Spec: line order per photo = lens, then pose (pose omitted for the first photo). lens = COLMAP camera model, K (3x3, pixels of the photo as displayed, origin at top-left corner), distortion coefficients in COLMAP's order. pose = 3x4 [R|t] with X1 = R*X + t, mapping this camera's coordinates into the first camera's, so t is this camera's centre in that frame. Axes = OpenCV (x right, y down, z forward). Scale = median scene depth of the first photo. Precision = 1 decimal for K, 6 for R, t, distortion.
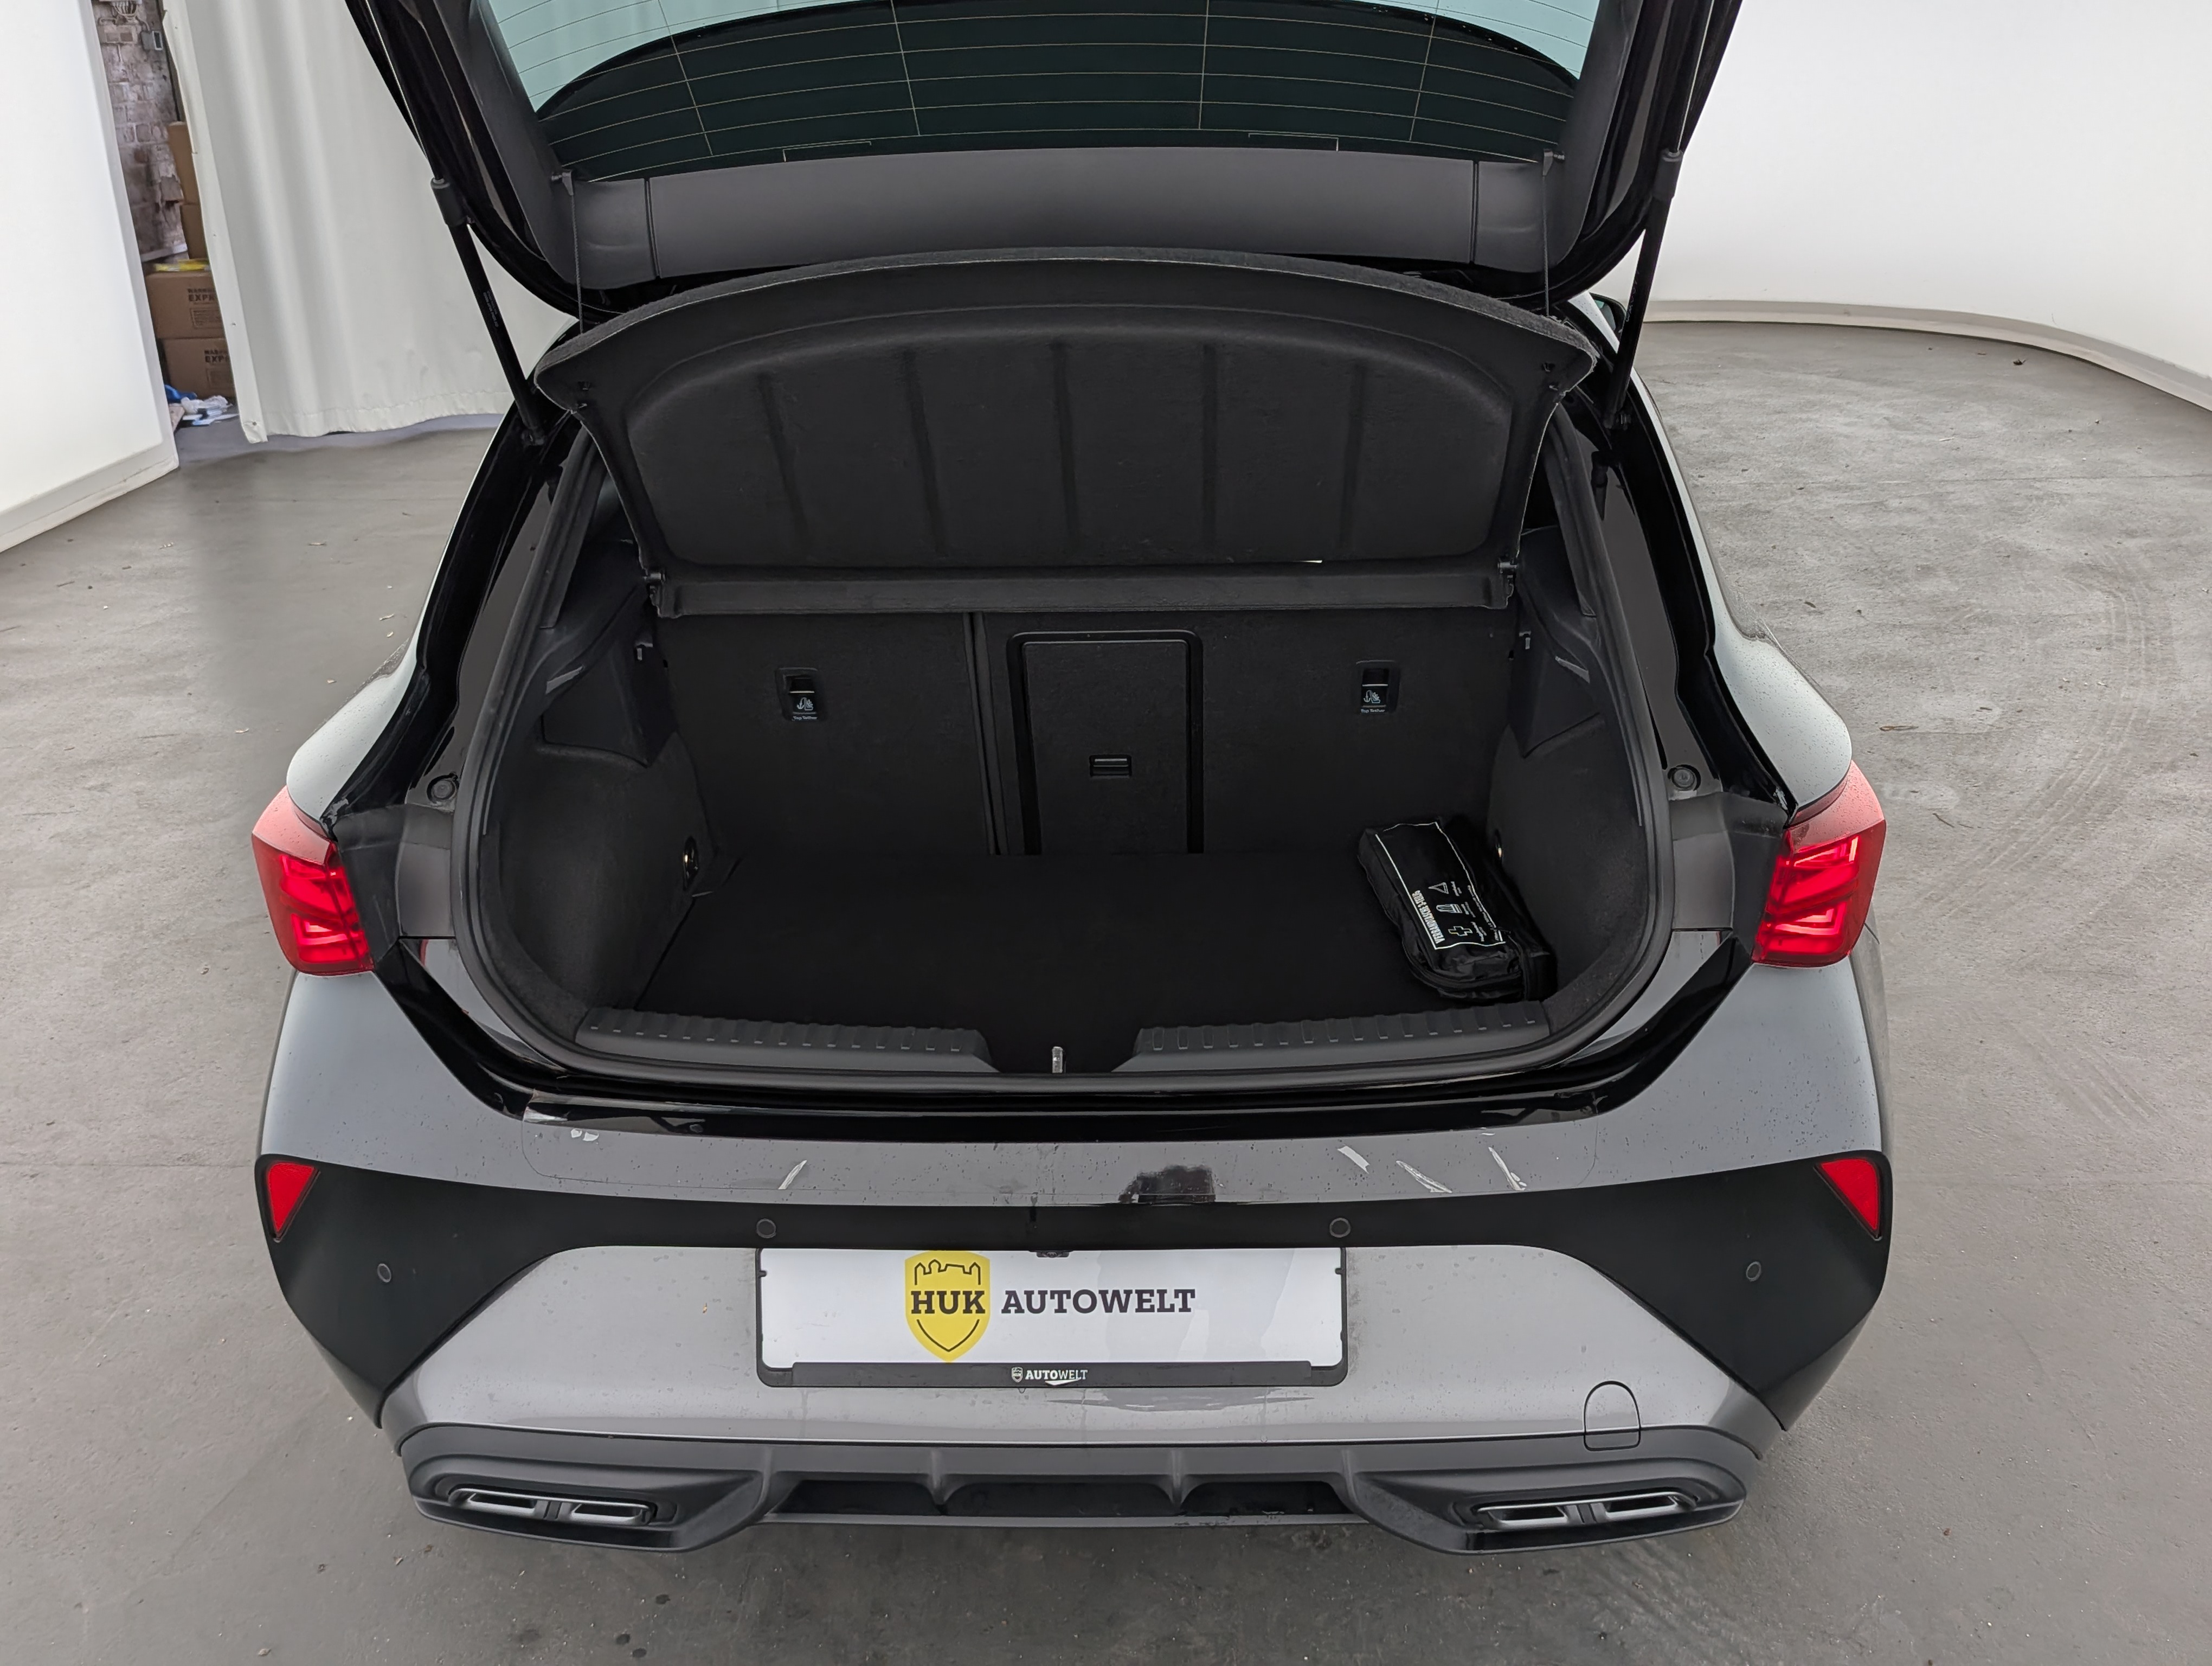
lens RADIAL K [[2114.1, 0, 1074.5], [0, 2114.1, 837.5], [0, 0, 1]] dist [0.060450, -0.003968]
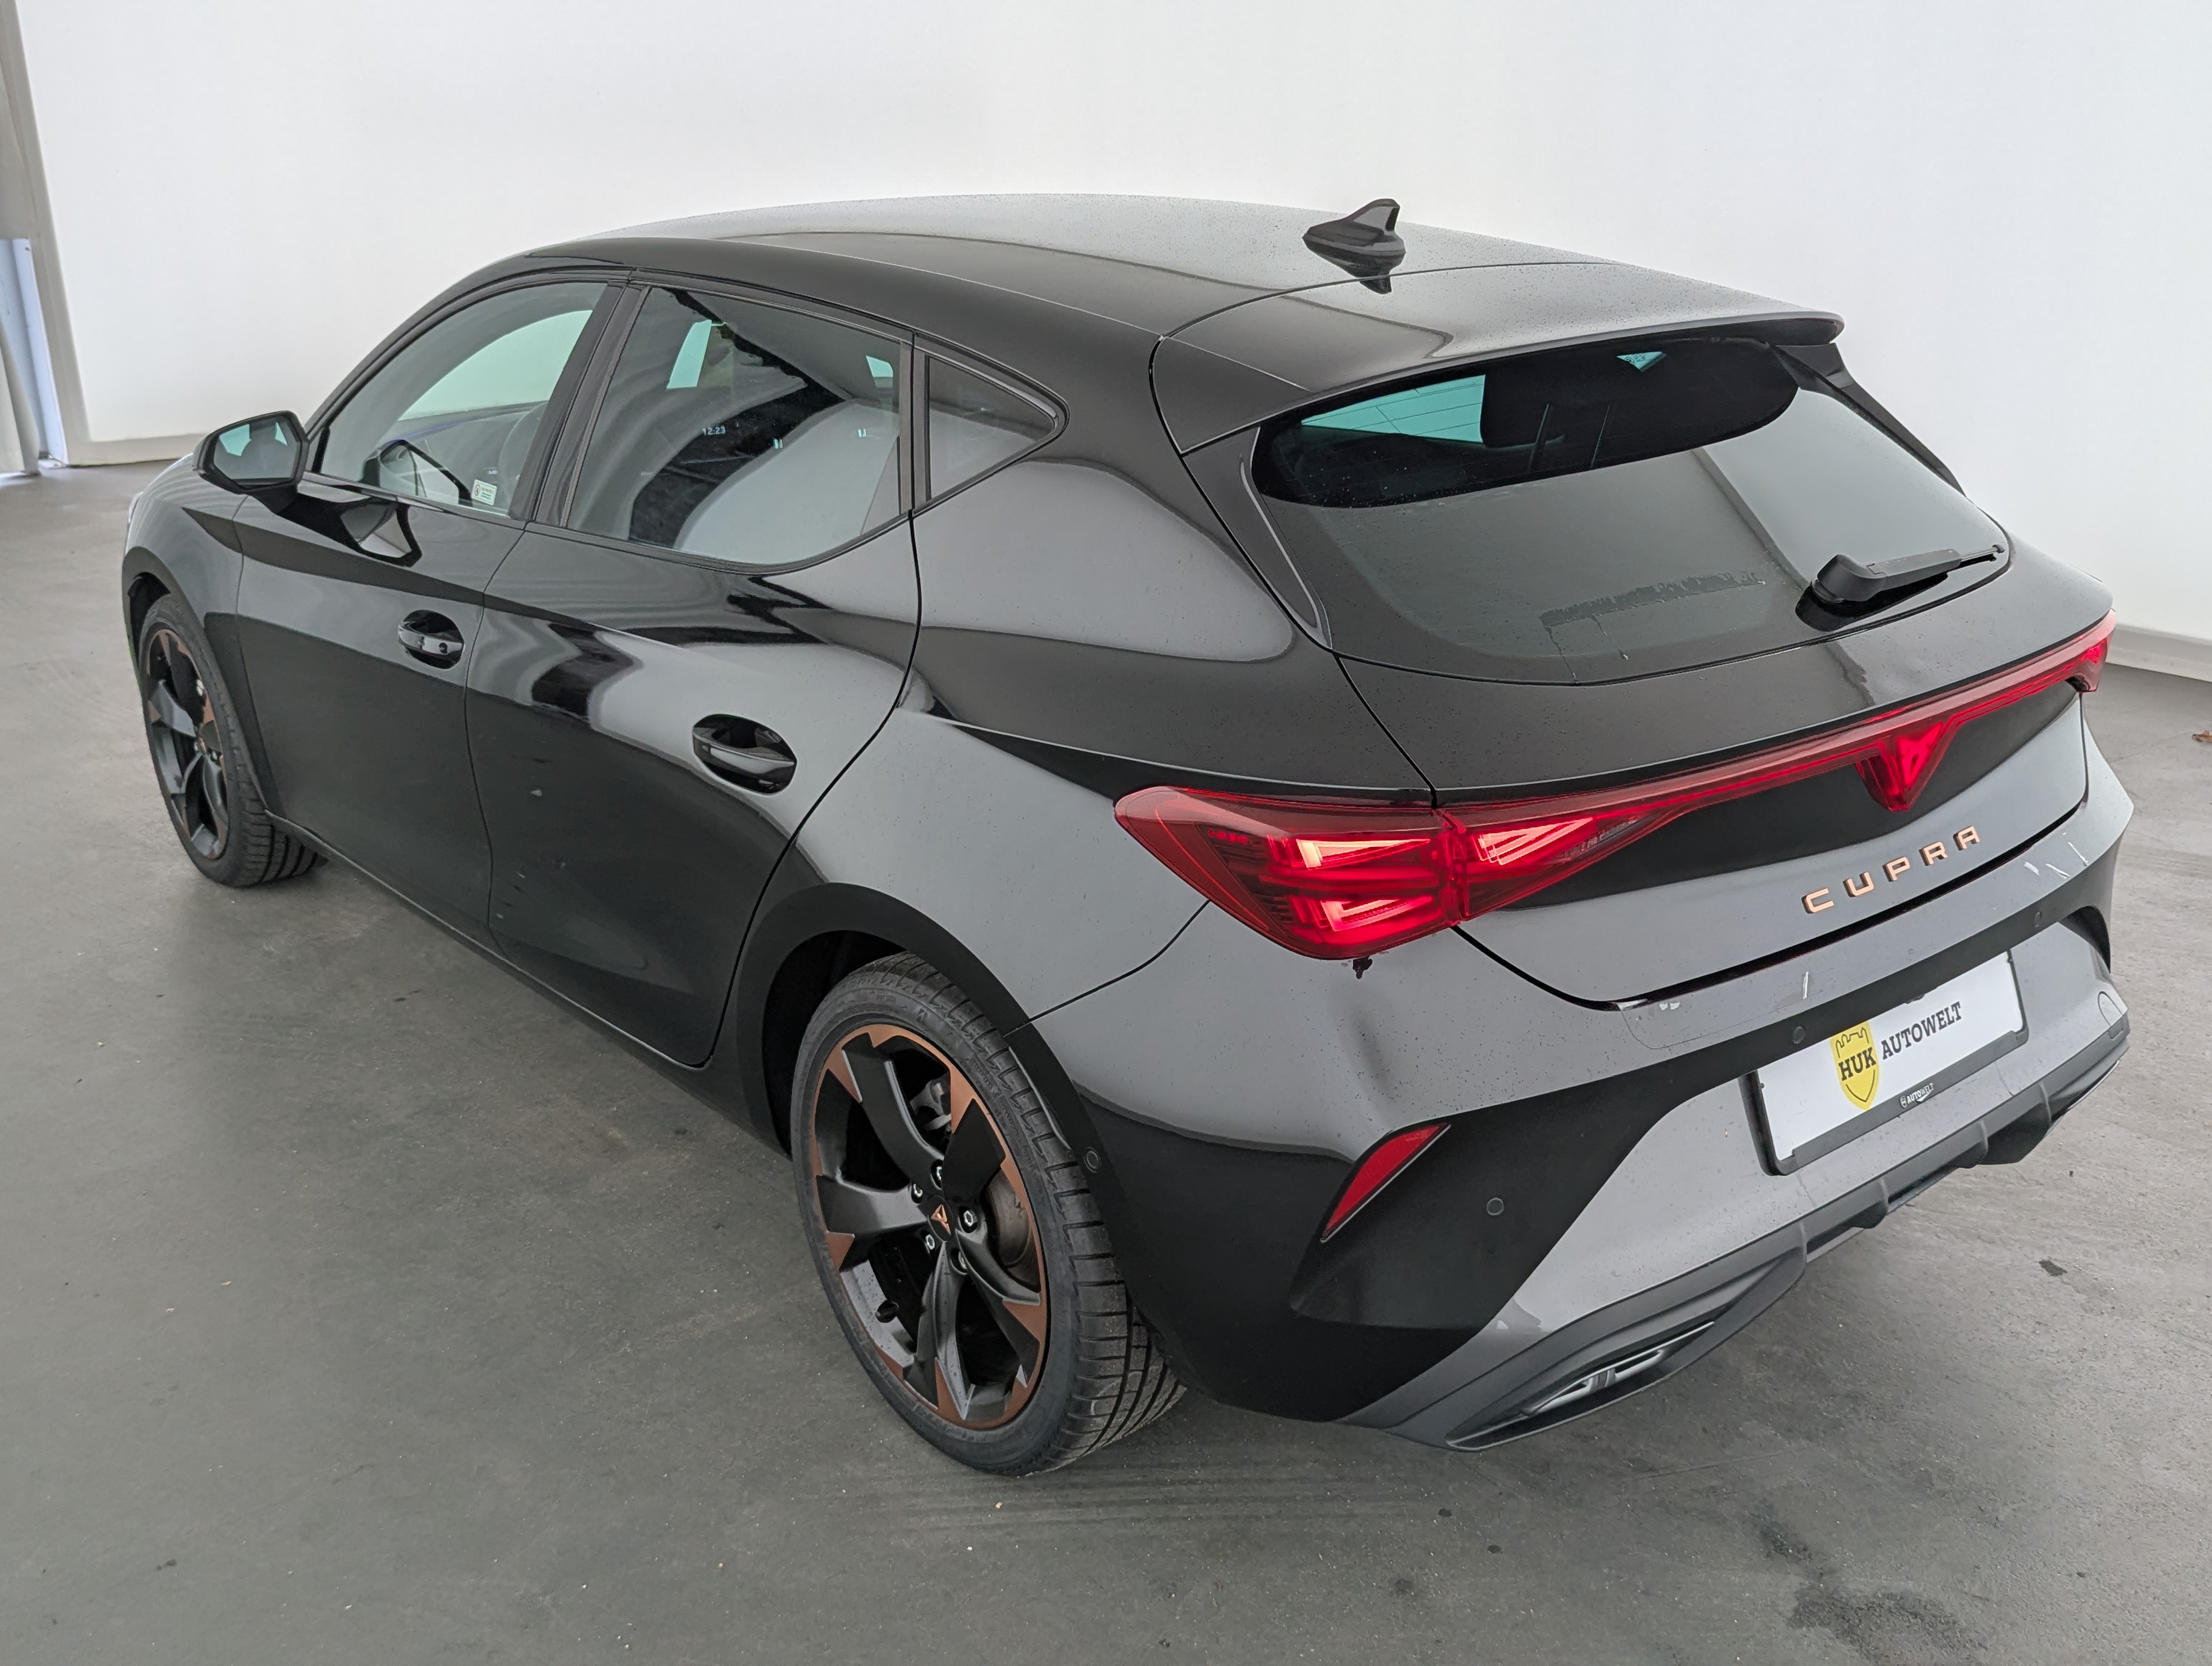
lens RADIAL K [[2134.9, 0, 1106.0], [0, 2134.9, 833.0], [0, 0, 1]] dist [0.066183, 0.006341]
pose [[0.738440, -0.207248, 0.641681, -0.942331], [0.243499, 0.969344, 0.032858, -0.050077], [-0.628819, 0.131985, 0.766268, 0.230796]]
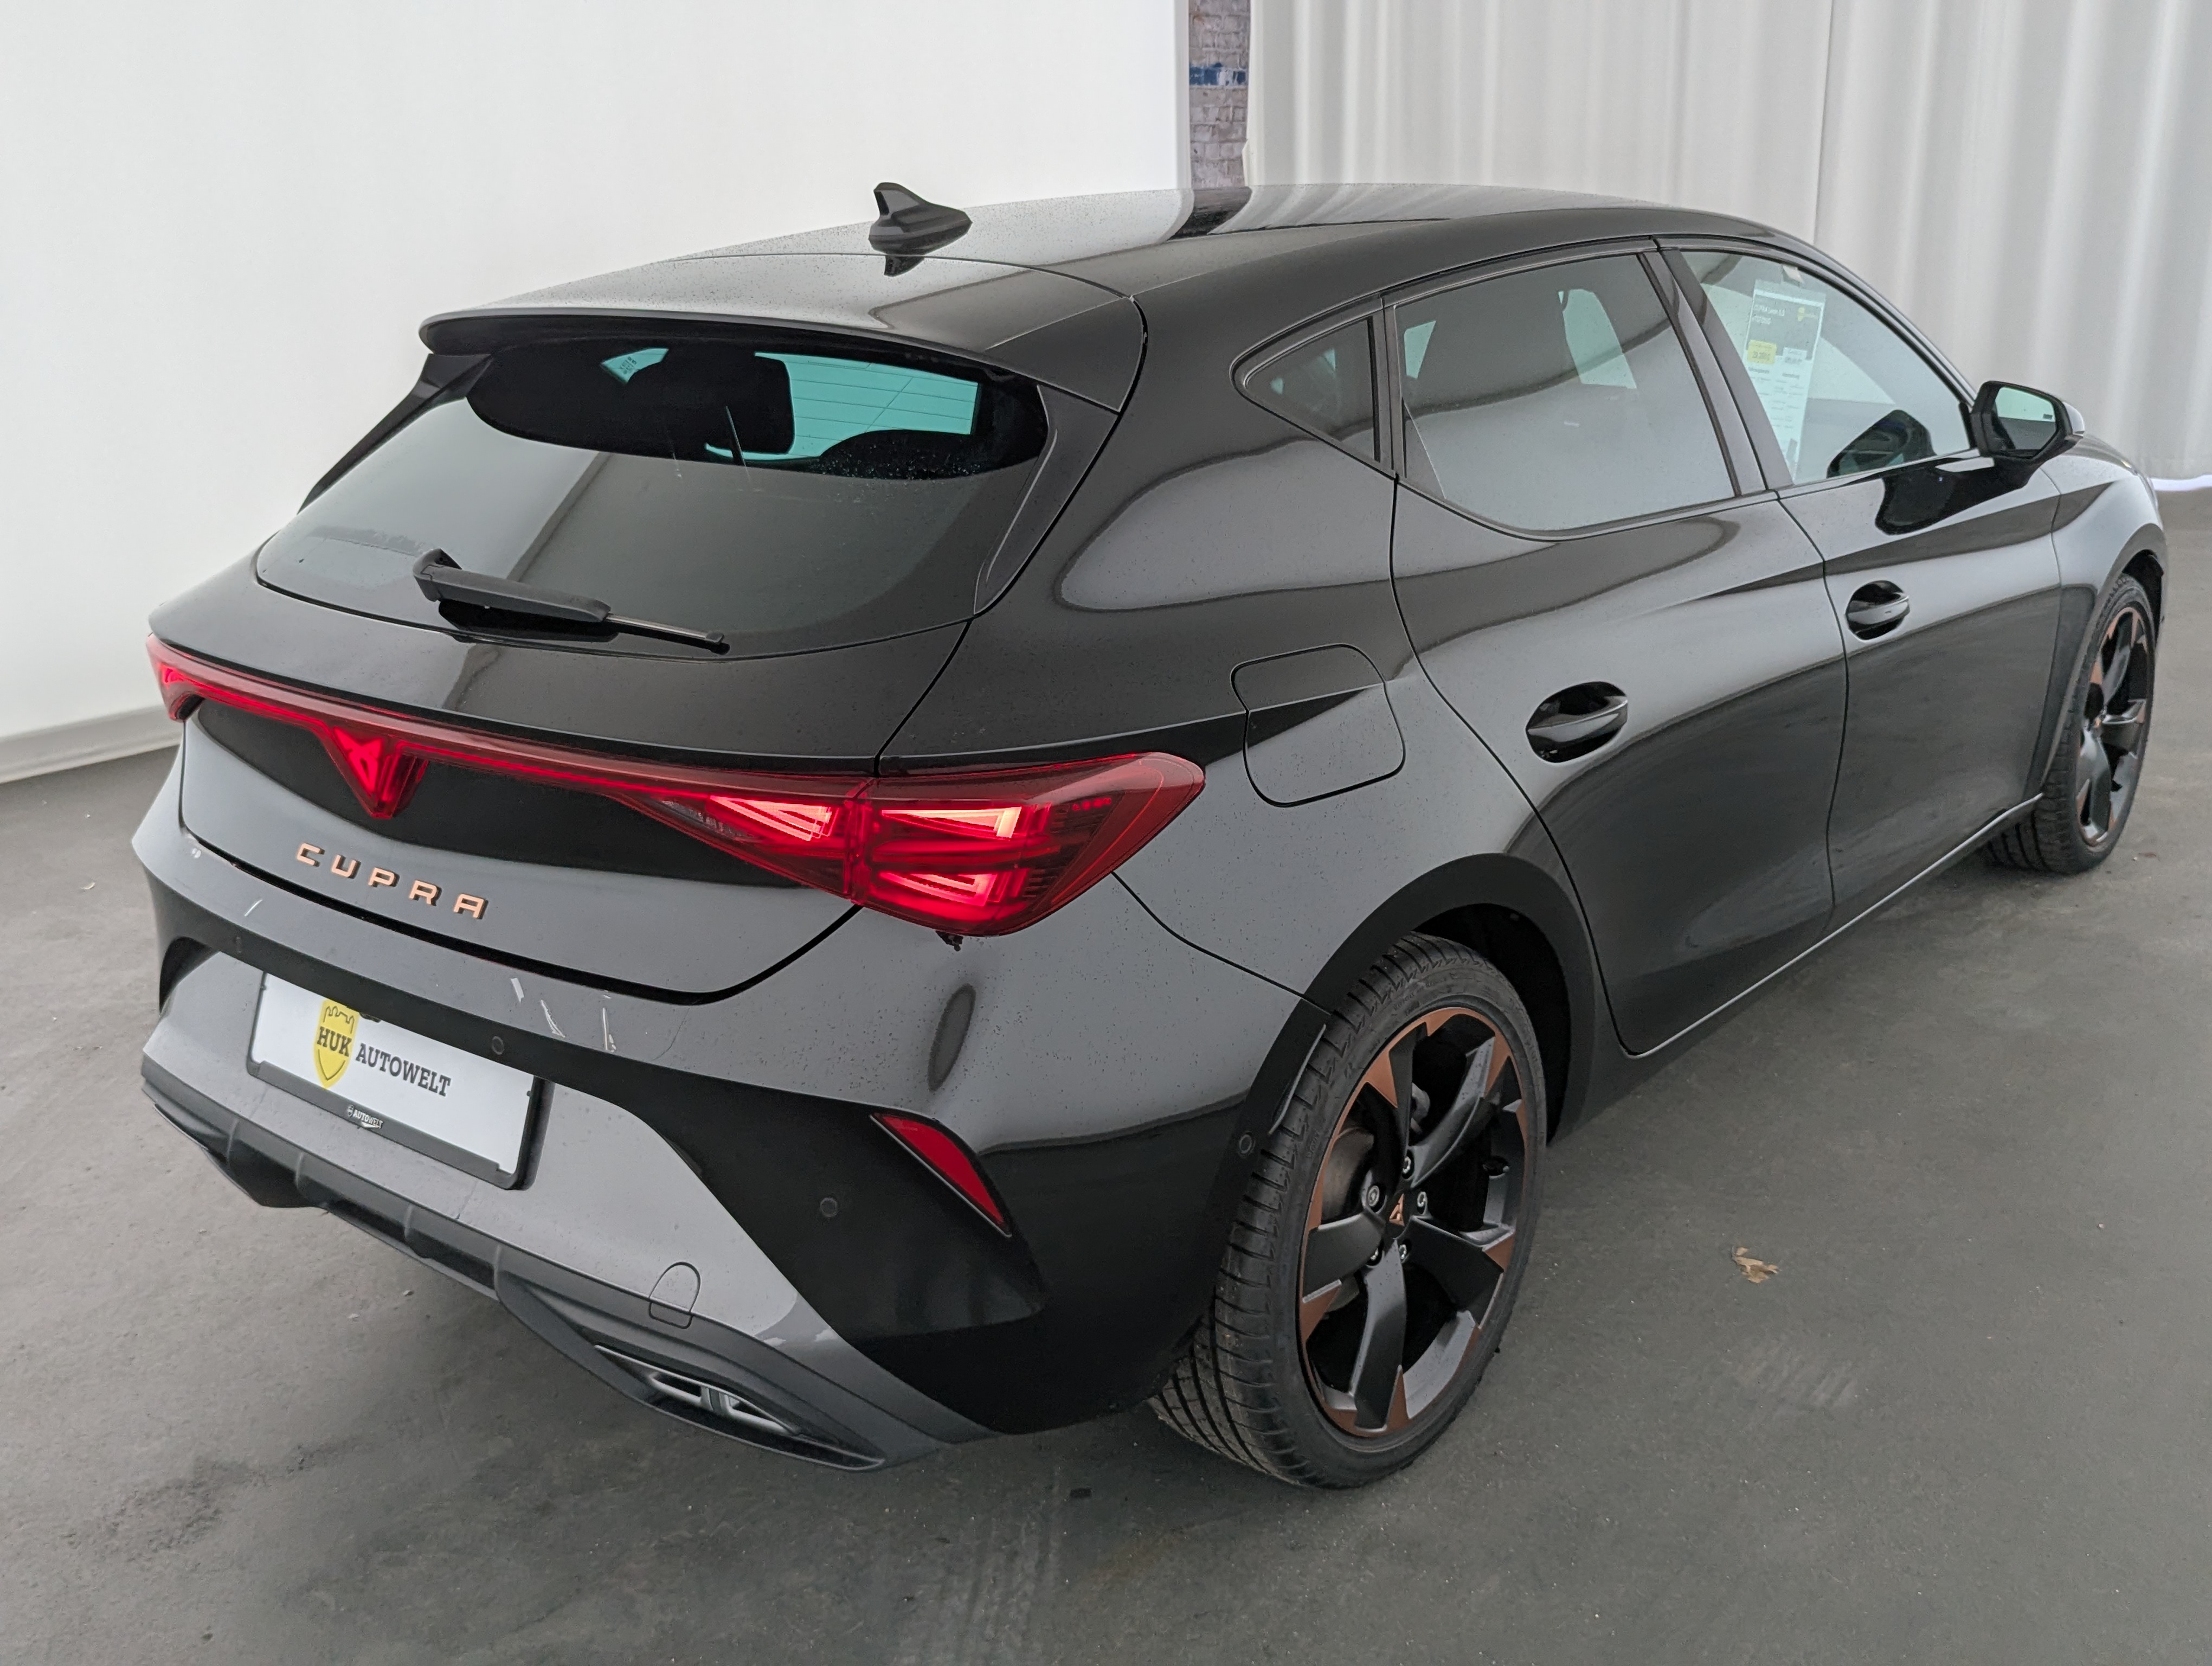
lens RADIAL K [[2097.2, 0, 1106.0], [0, 2097.2, 833.0], [0, 0, 1]] dist [0.070306, -0.016238]
pose [[0.786091, 0.182470, -0.590564, 0.811248], [-0.221098, 0.975226, 0.007021, -0.007760], [0.577215, 0.125053, 0.806960, 0.194048]]
